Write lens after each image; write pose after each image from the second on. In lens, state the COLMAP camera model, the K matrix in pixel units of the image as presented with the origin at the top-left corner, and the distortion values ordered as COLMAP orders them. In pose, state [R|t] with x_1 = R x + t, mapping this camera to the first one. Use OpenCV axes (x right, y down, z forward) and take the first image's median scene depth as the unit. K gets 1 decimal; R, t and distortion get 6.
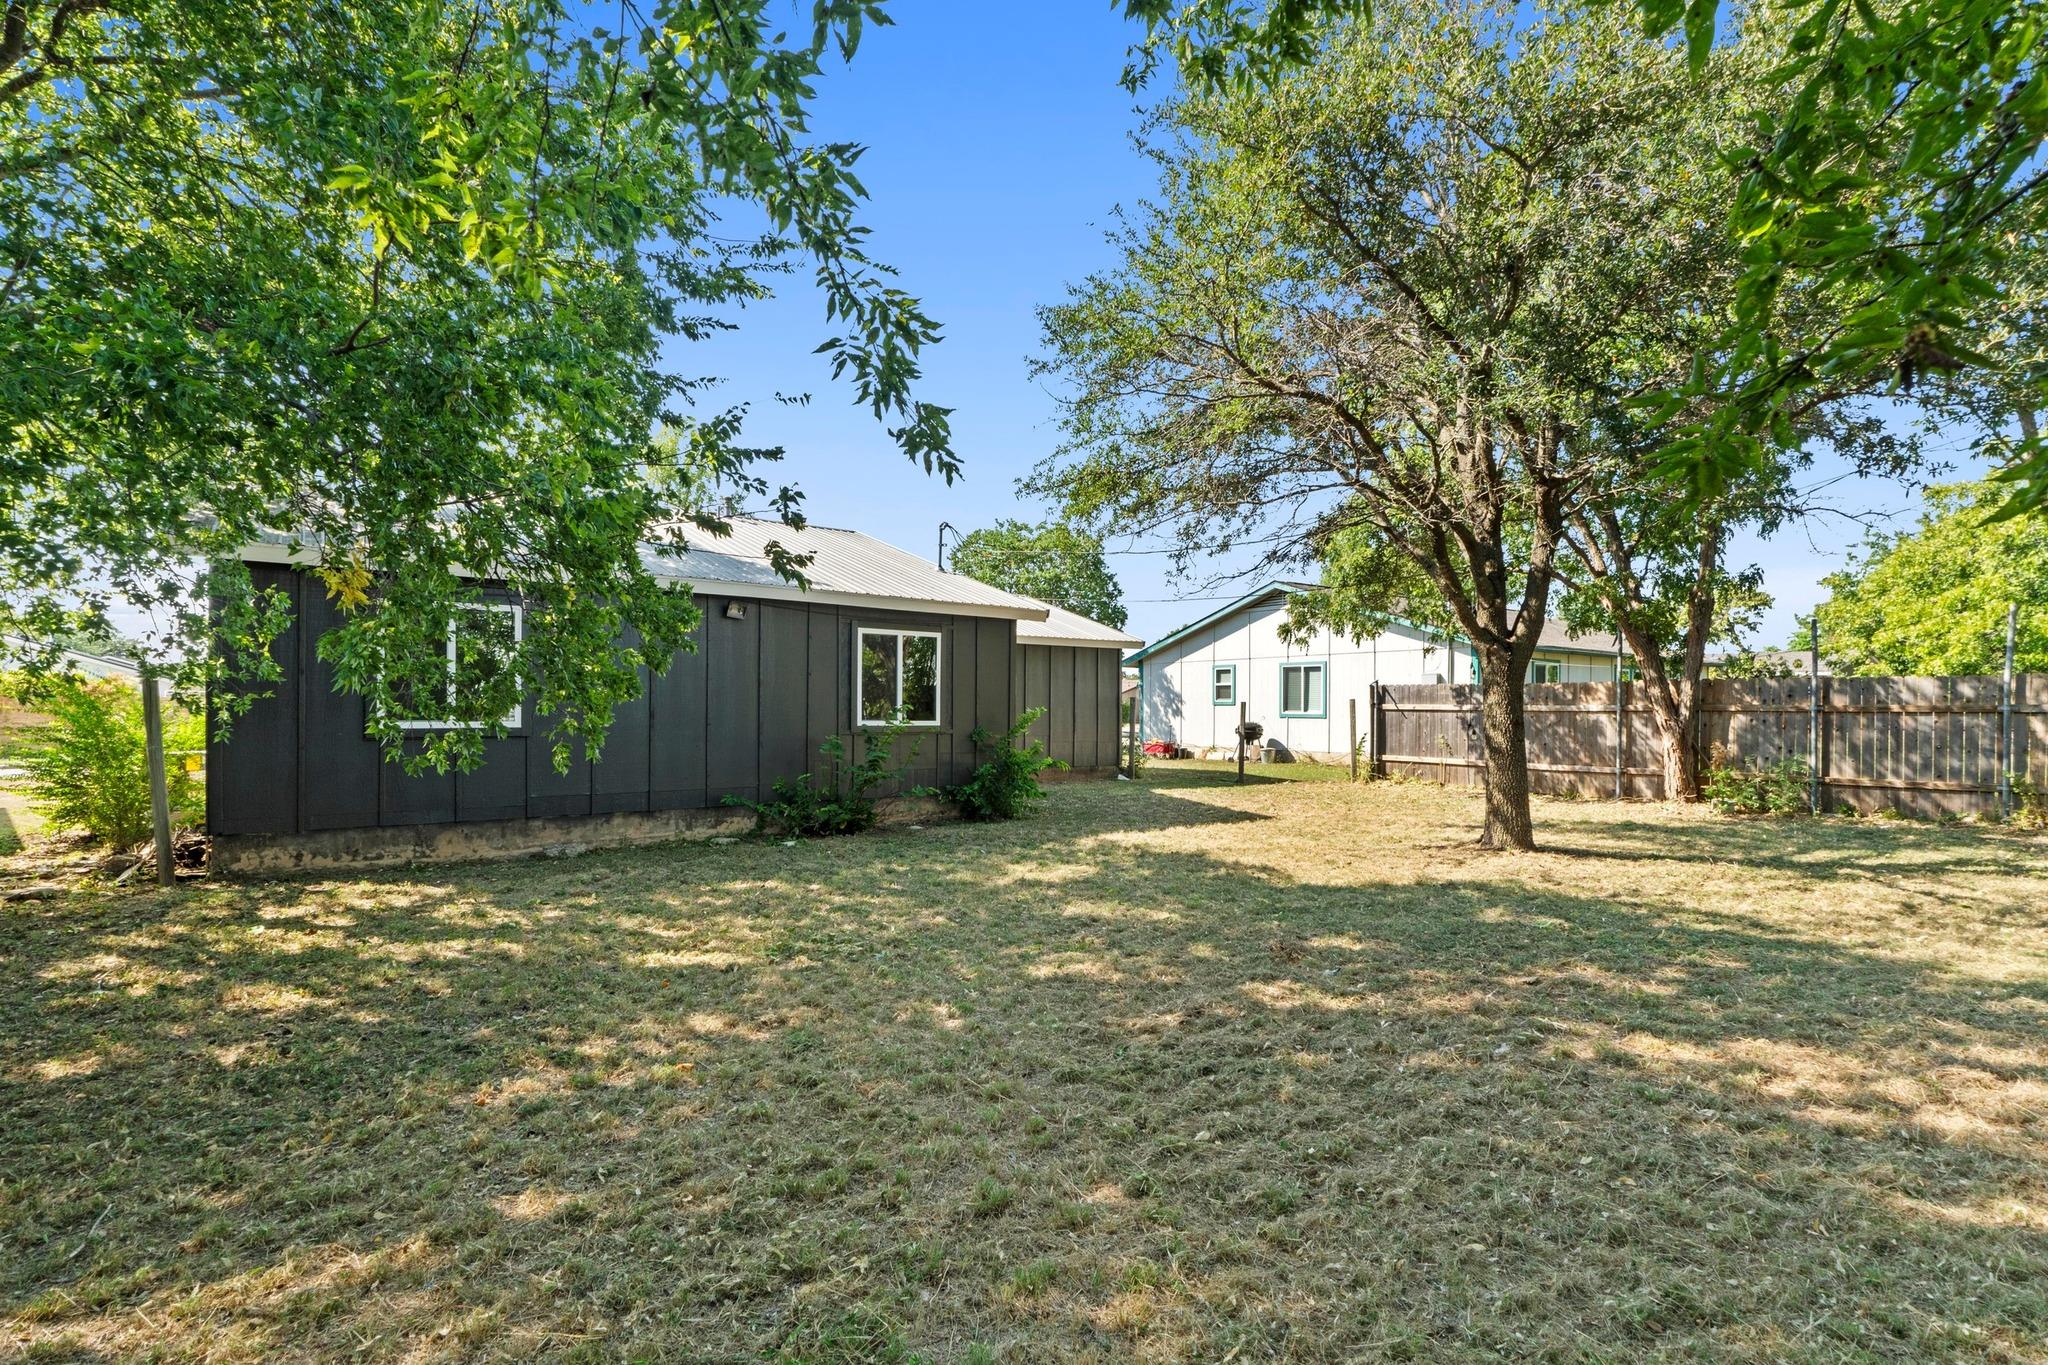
lens RADIAL K [[963.0, 0, 1011.4], [0, 963.0, 692.9], [0, 0, 1]] dist [-0.004892, 0.000459]
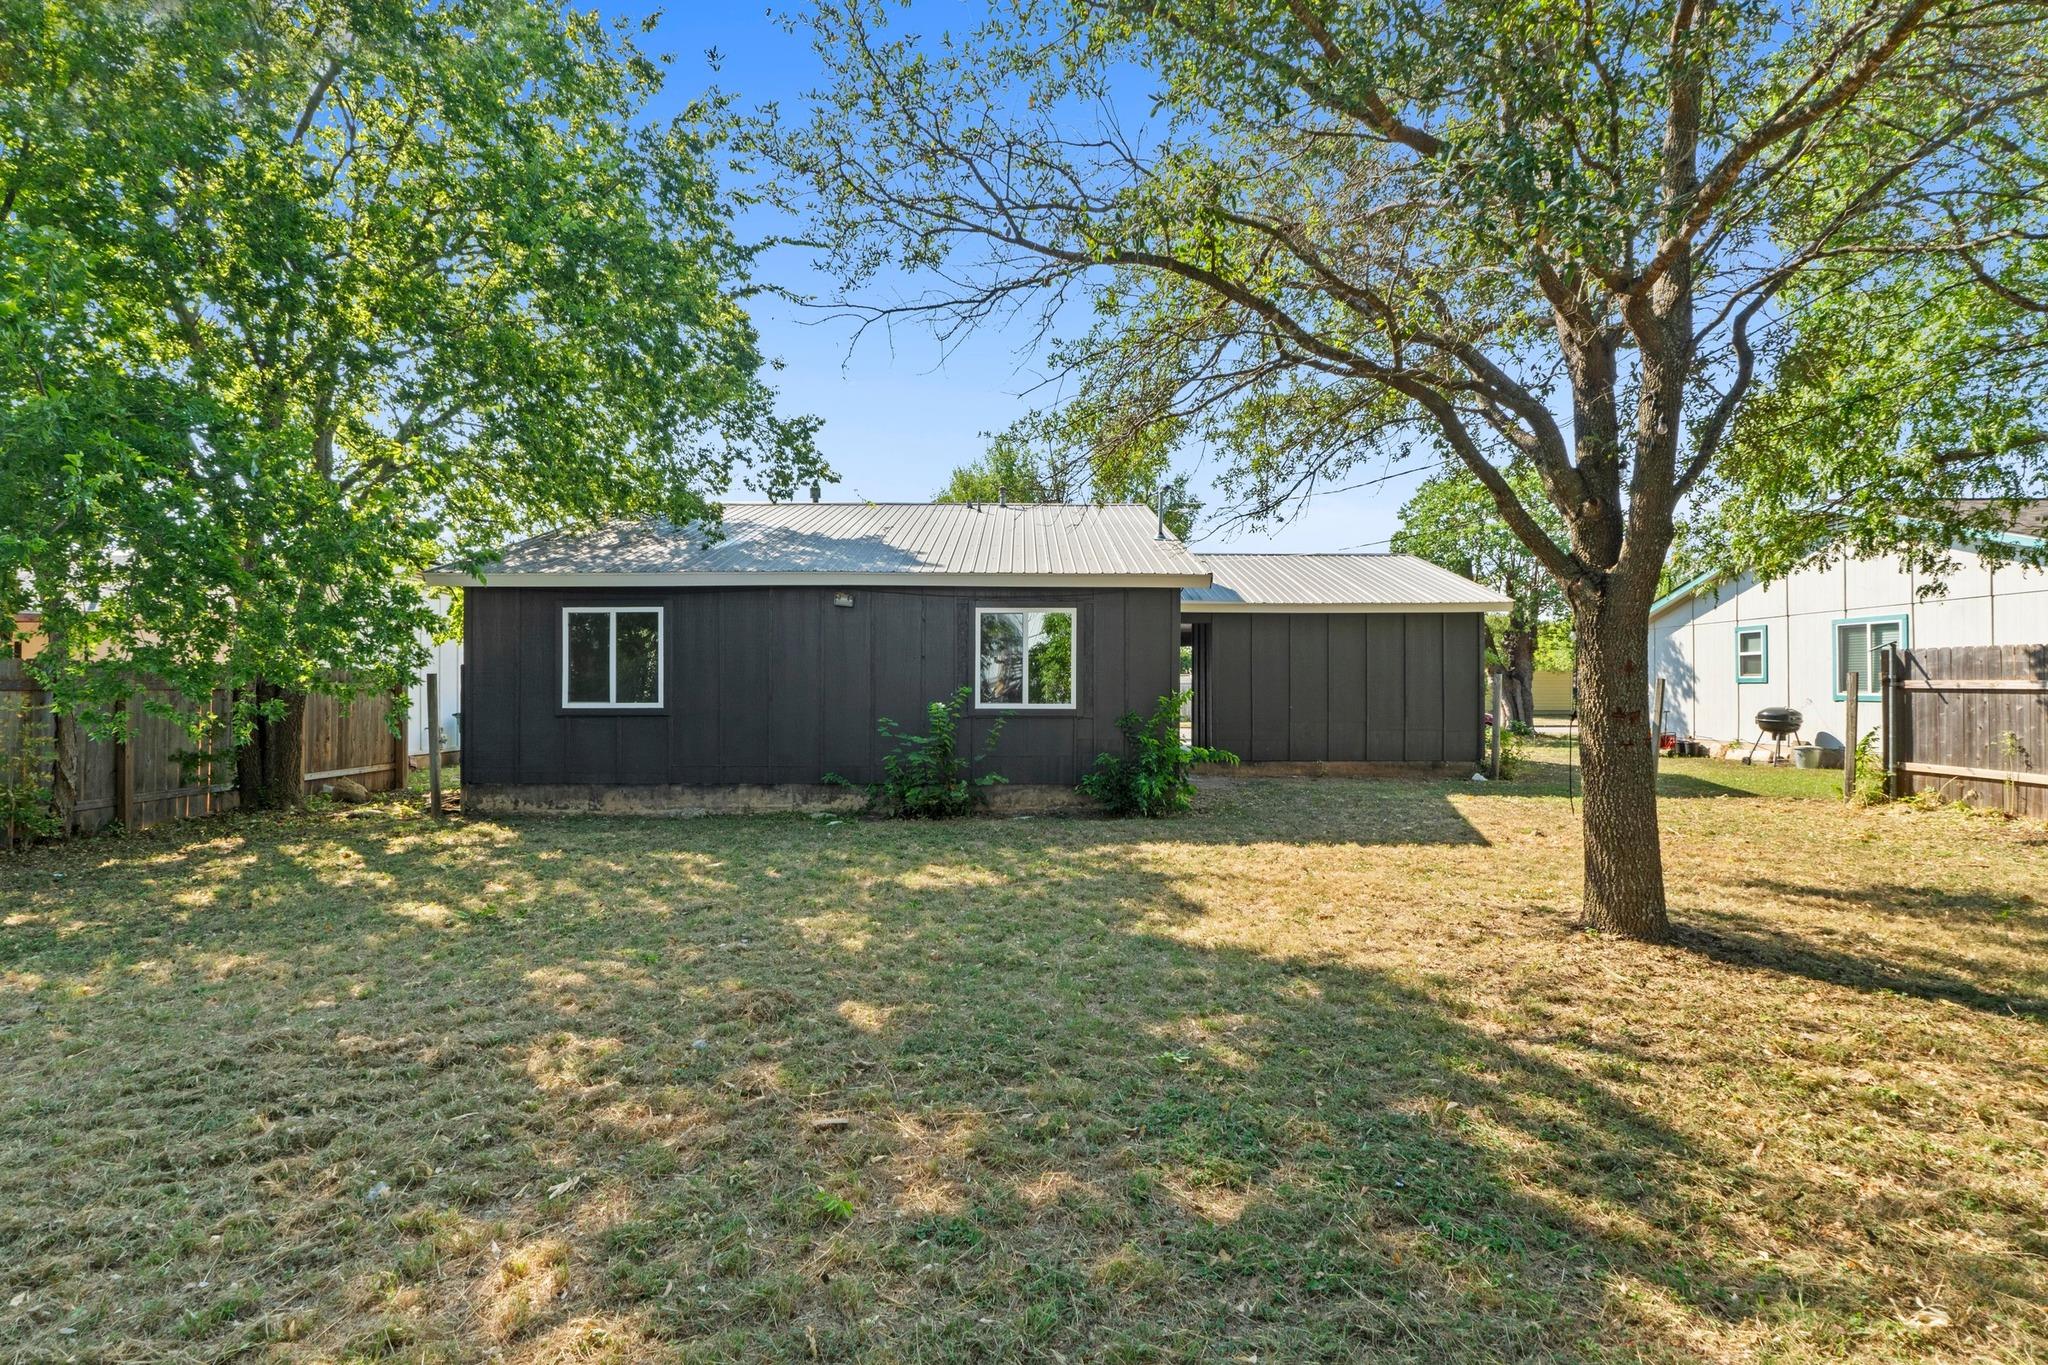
lens RADIAL K [[963.0, 0, 1021.1], [0, 963.0, 673.9], [0, 0, 1]] dist [-0.004892, 0.000459]
pose [[0.815382, -0.009640, -0.578844, 0.287079], [0.010390, 0.999944, -0.002017, 0.002768], [0.578831, -0.004370, 0.815436, 0.165913]]
